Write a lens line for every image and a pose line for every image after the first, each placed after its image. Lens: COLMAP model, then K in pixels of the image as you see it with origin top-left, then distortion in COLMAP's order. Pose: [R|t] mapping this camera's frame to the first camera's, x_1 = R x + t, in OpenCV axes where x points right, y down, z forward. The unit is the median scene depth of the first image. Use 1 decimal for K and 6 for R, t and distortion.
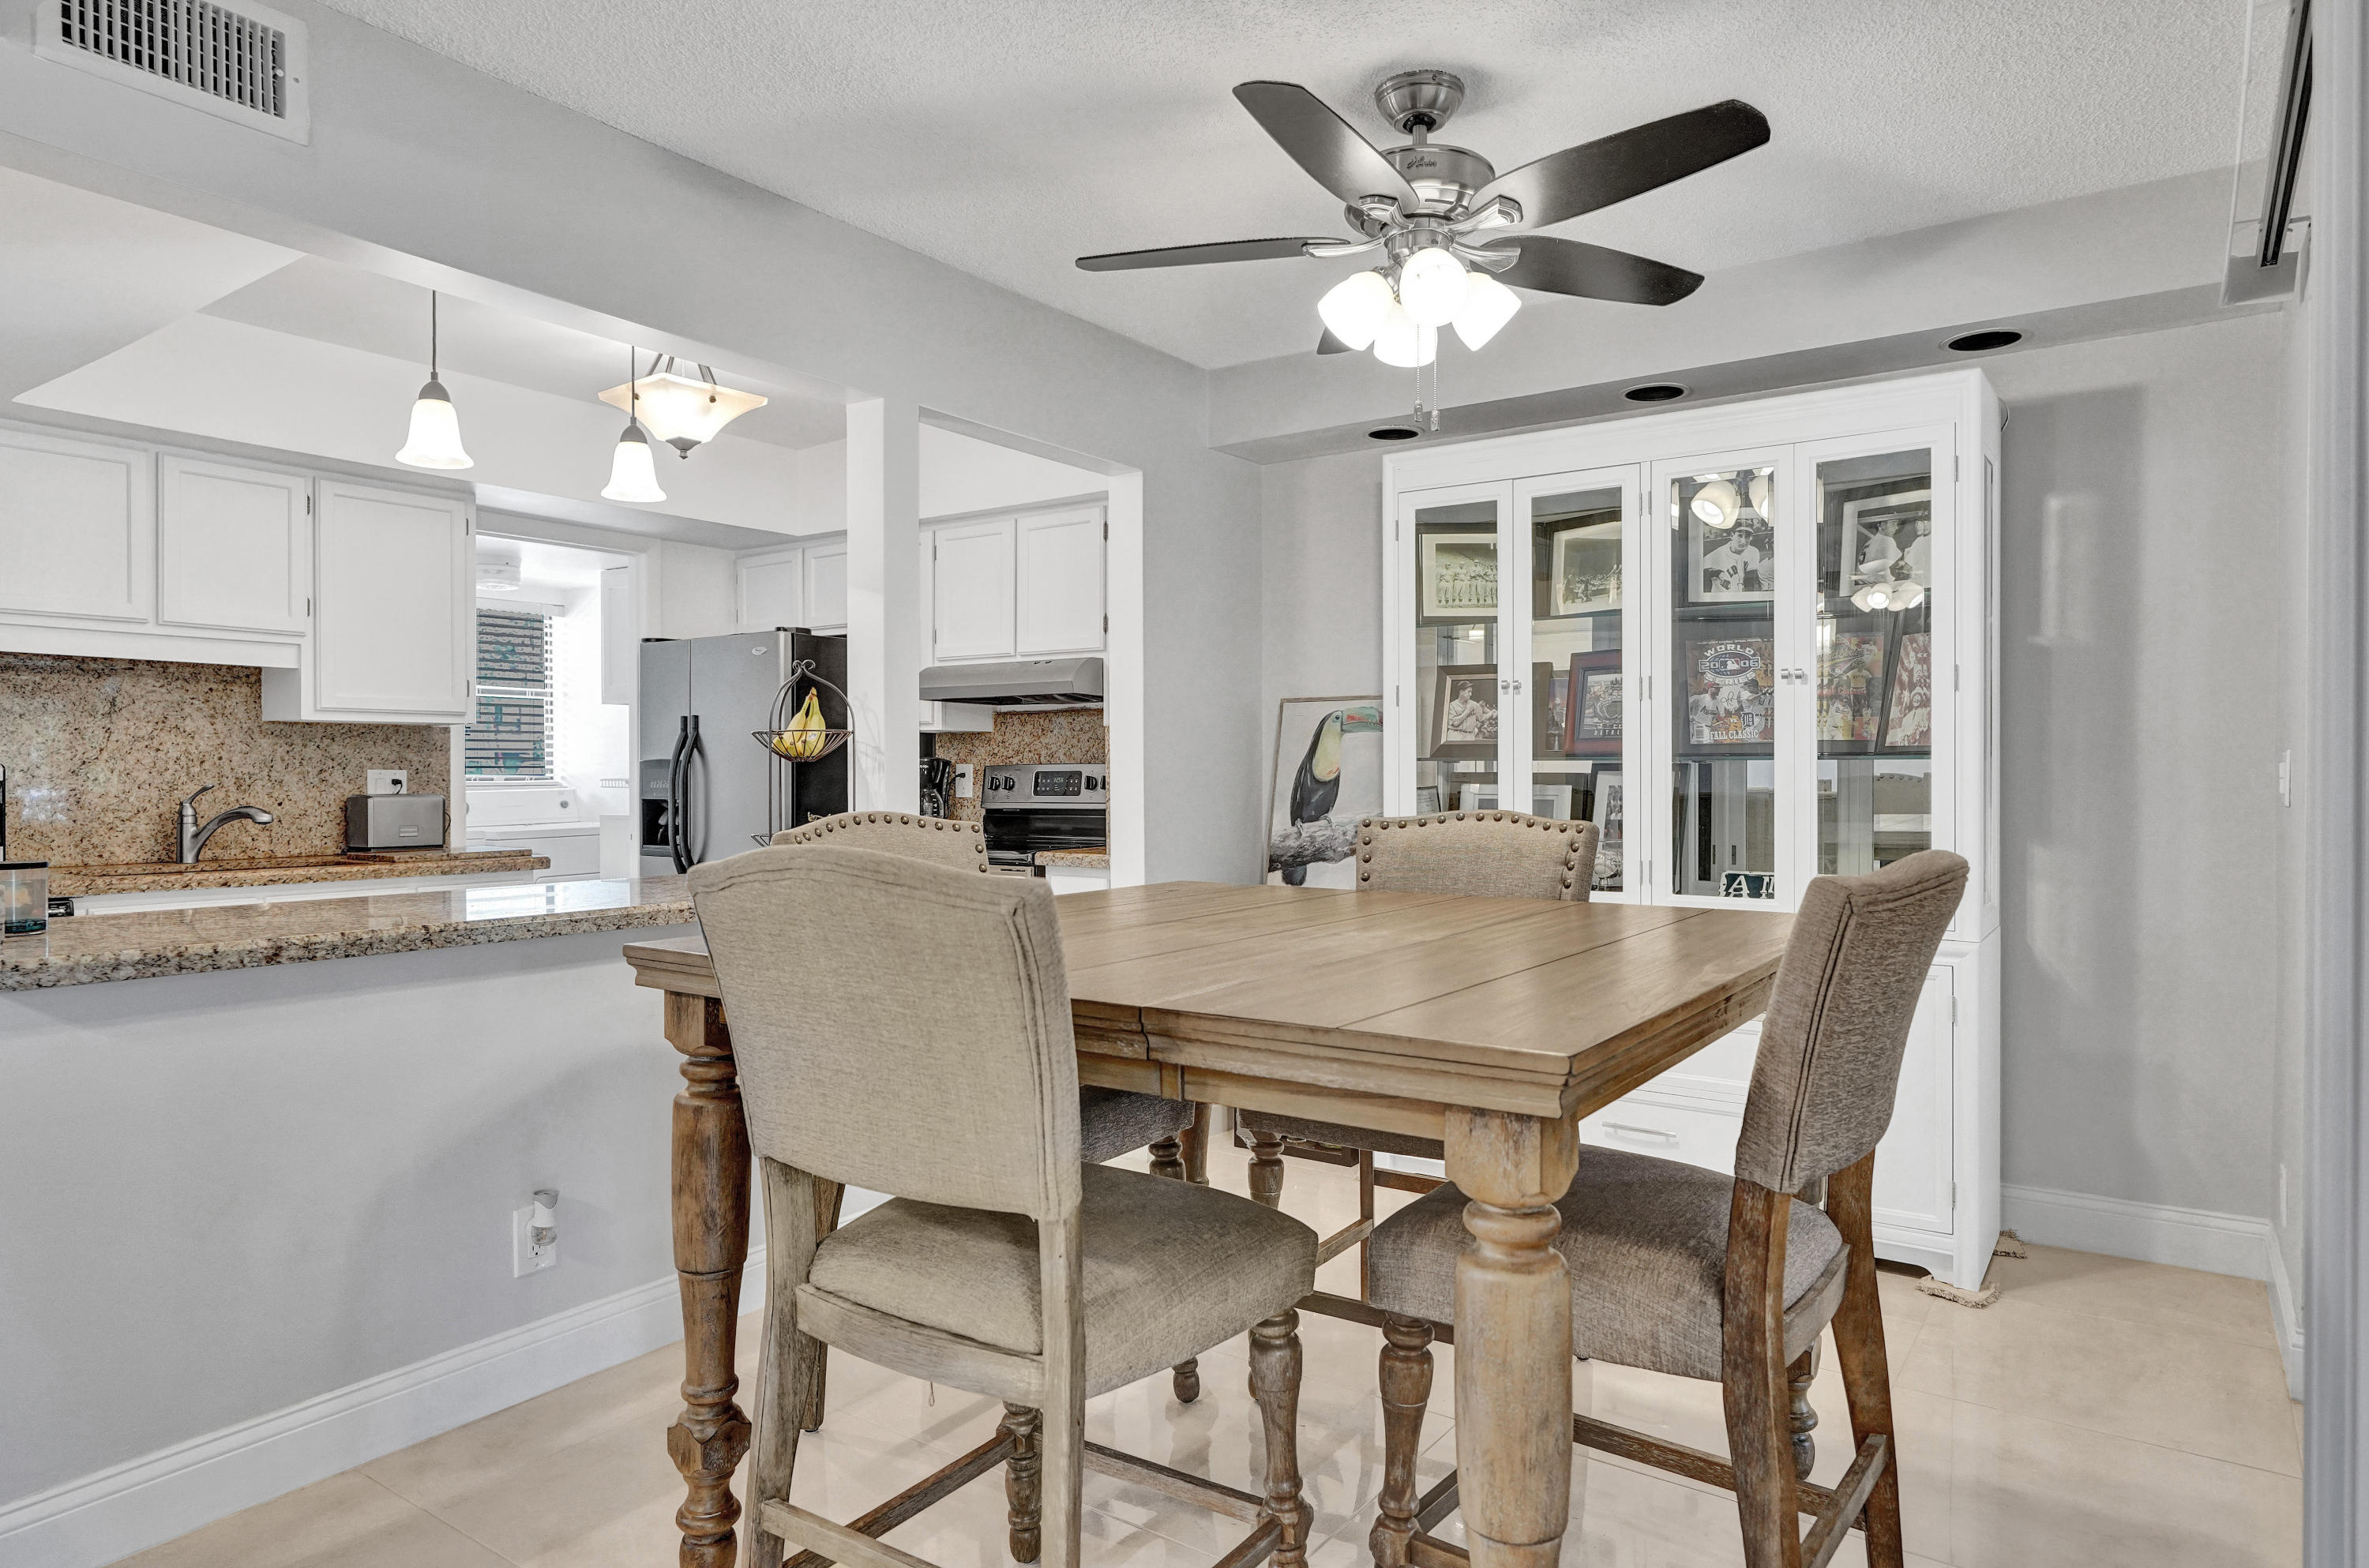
lens RADIAL K [[1403.0, 0, 1183.0], [0, 1403.0, 776.5], [0, 0, 1]] dist [-0.001173, 0.000754]
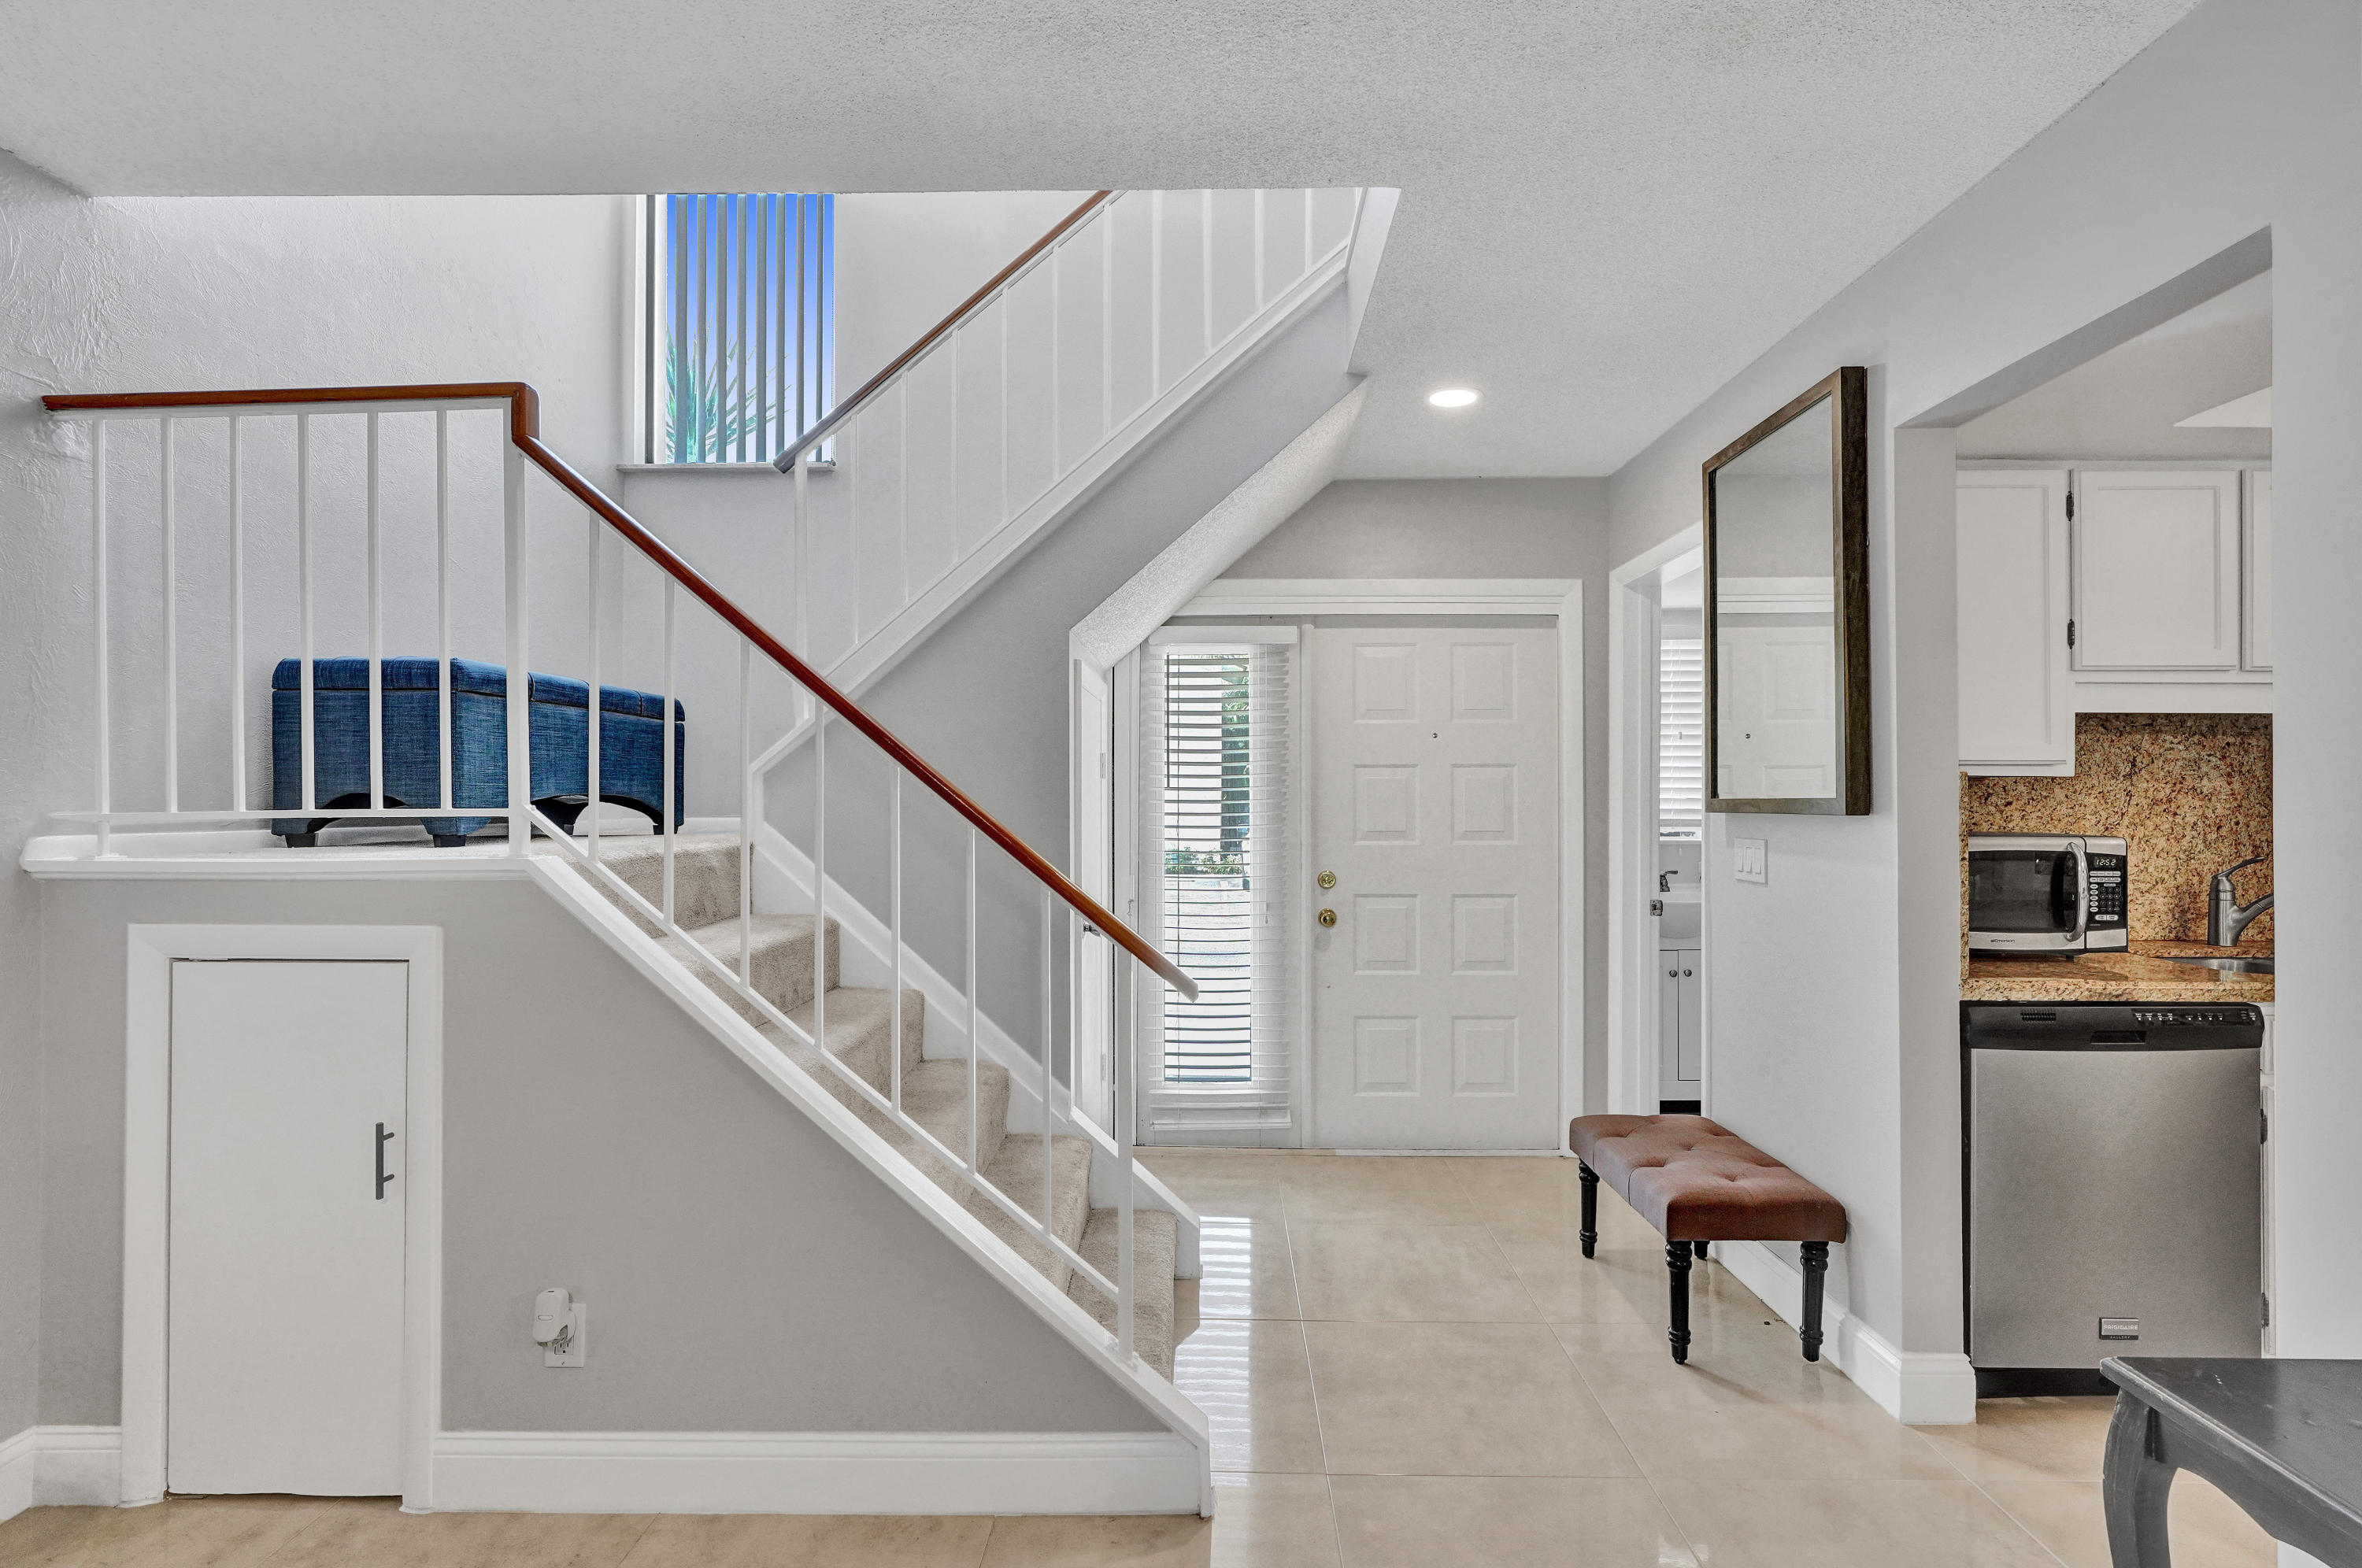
lens RADIAL K [[1076.1, 0, 1179.5], [0, 1076.1, 793.1], [0, 0, 1]] dist [-0.004561, 0.000943]
pose [[0.557580, 0.000838, -0.830122, -0.544212], [-0.003710, 0.999992, -0.001482, -0.030404], [0.830115, 0.003906, 0.557579, 0.099524]]
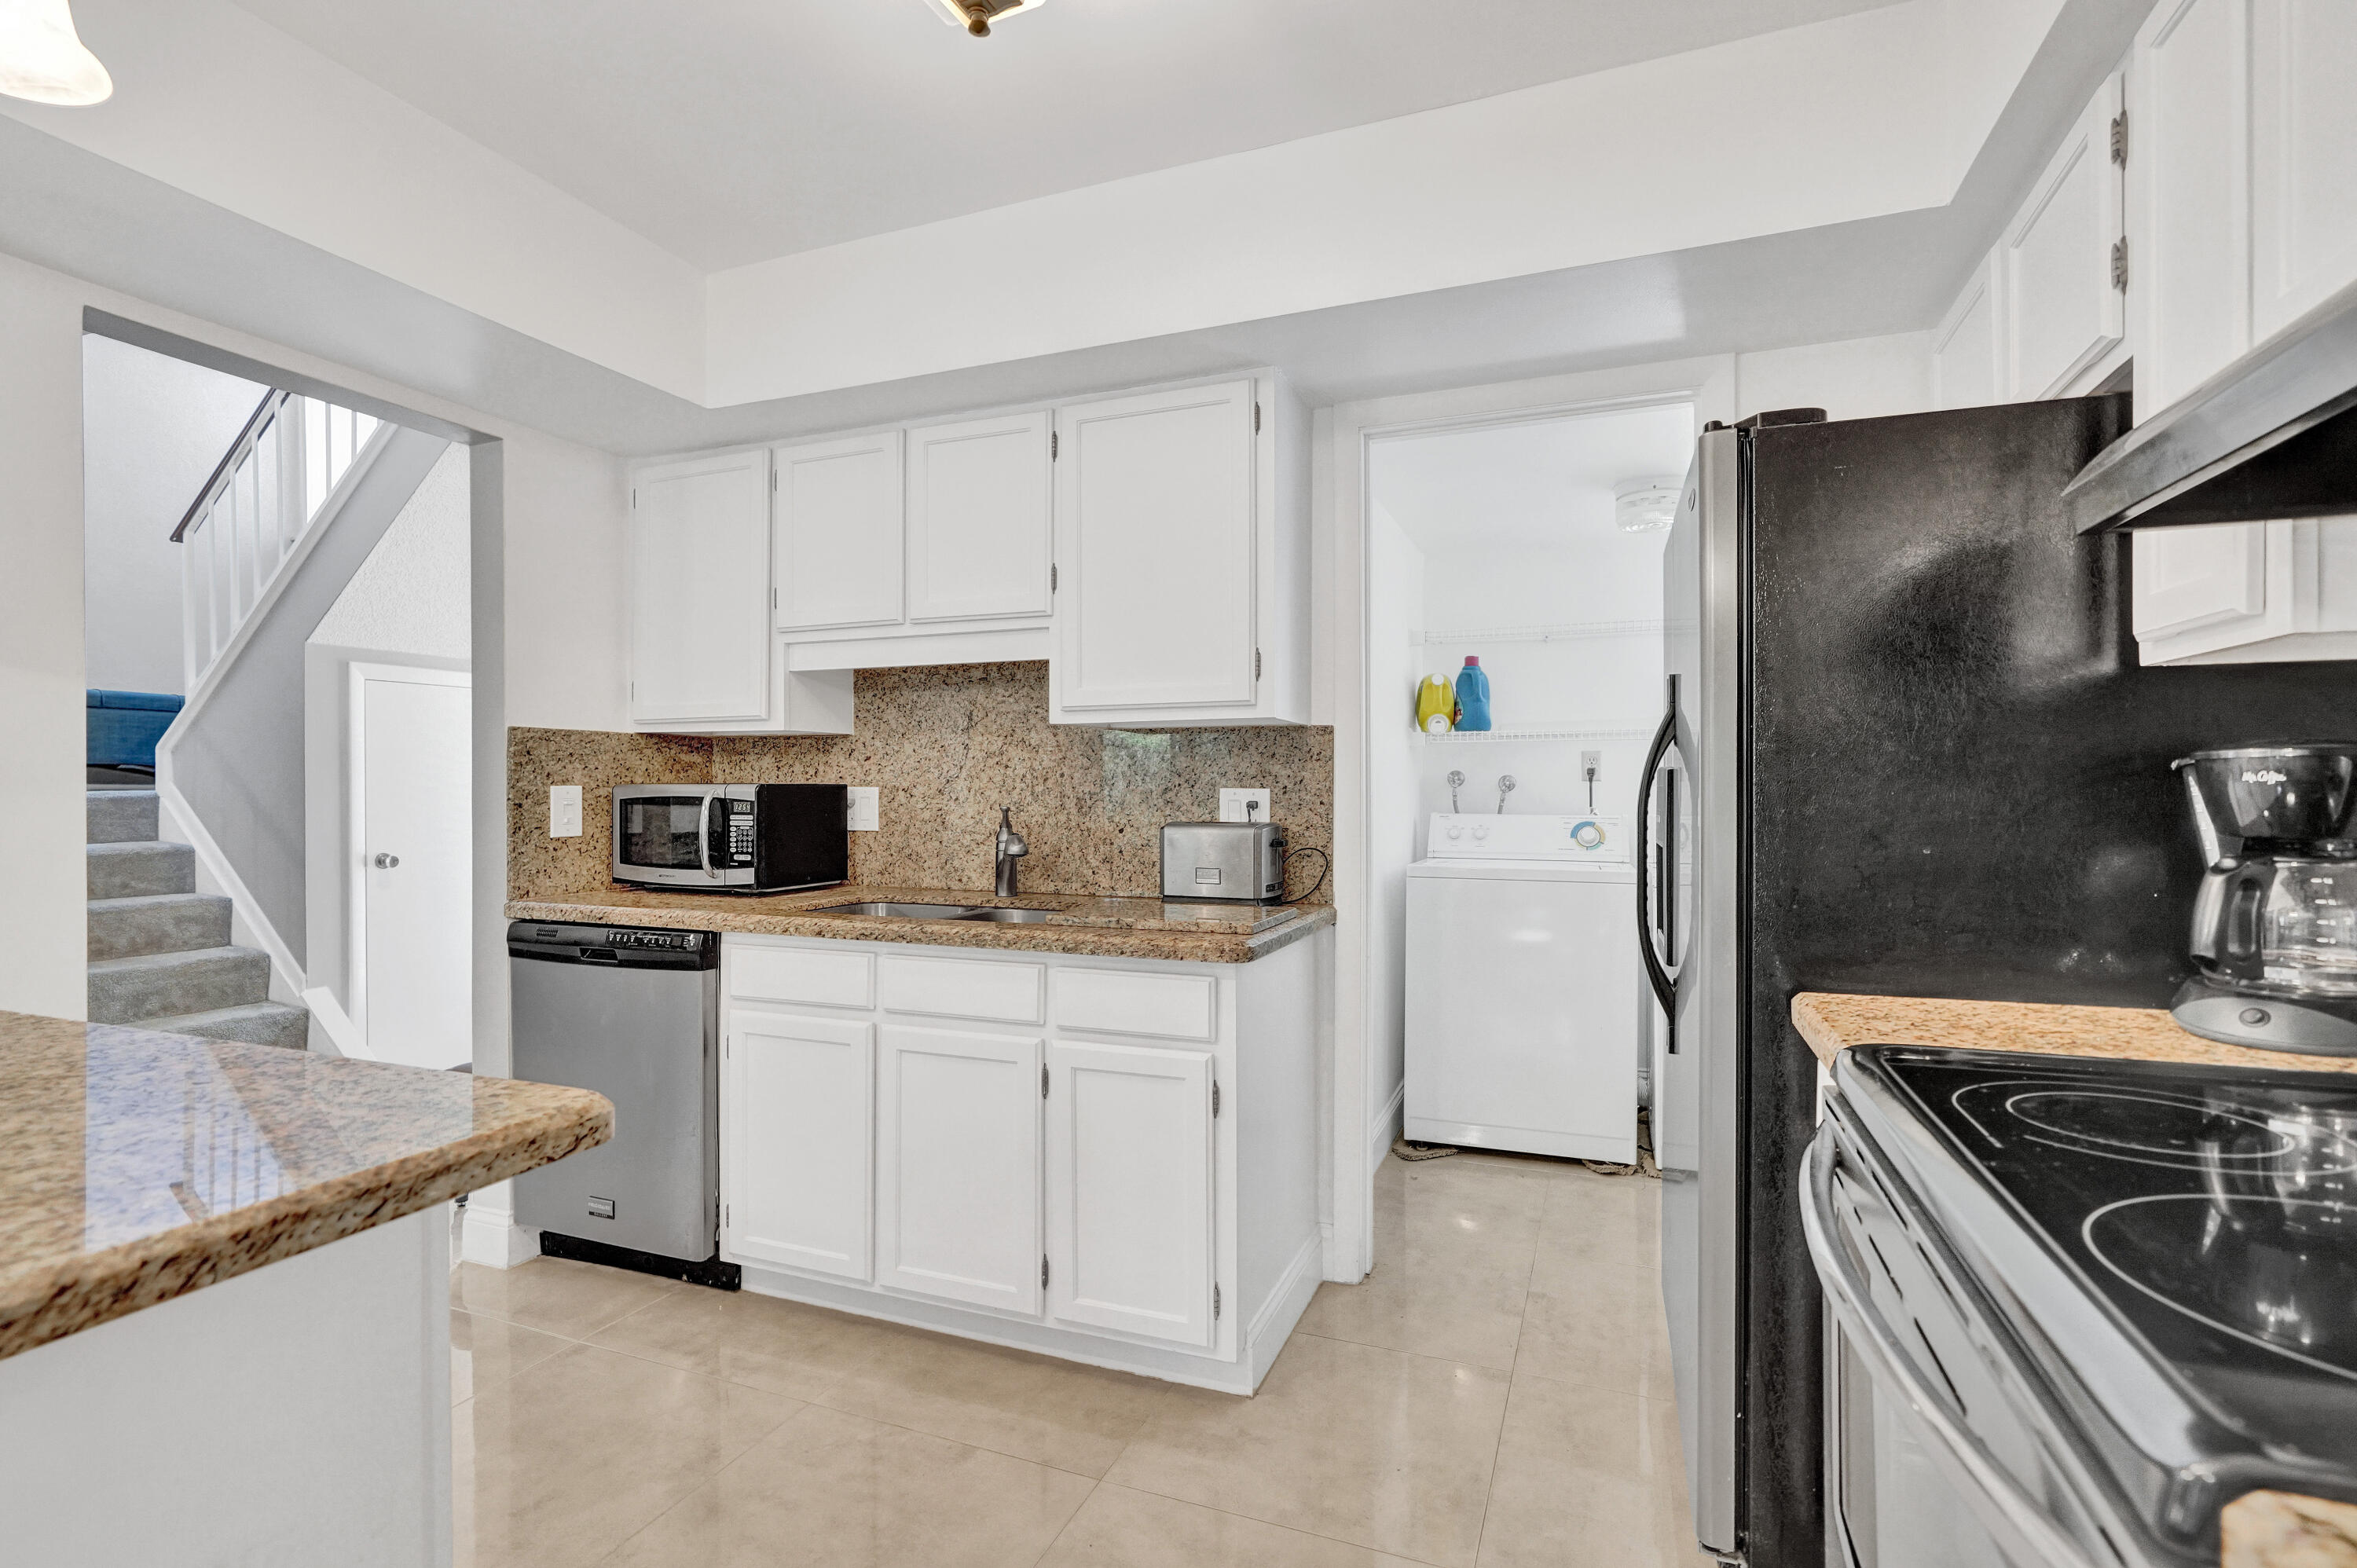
lens RADIAL K [[1073.9, 0, 1180.7], [0, 1073.9, 790.2], [0, 0, 1]] dist [-0.004561, 0.000943]
pose [[0.233665, 0.004063, -0.972309, -0.036532], [-0.000829, 0.999992, 0.003980, -0.007048], [0.972317, -0.000124, 0.233667, 0.995600]]
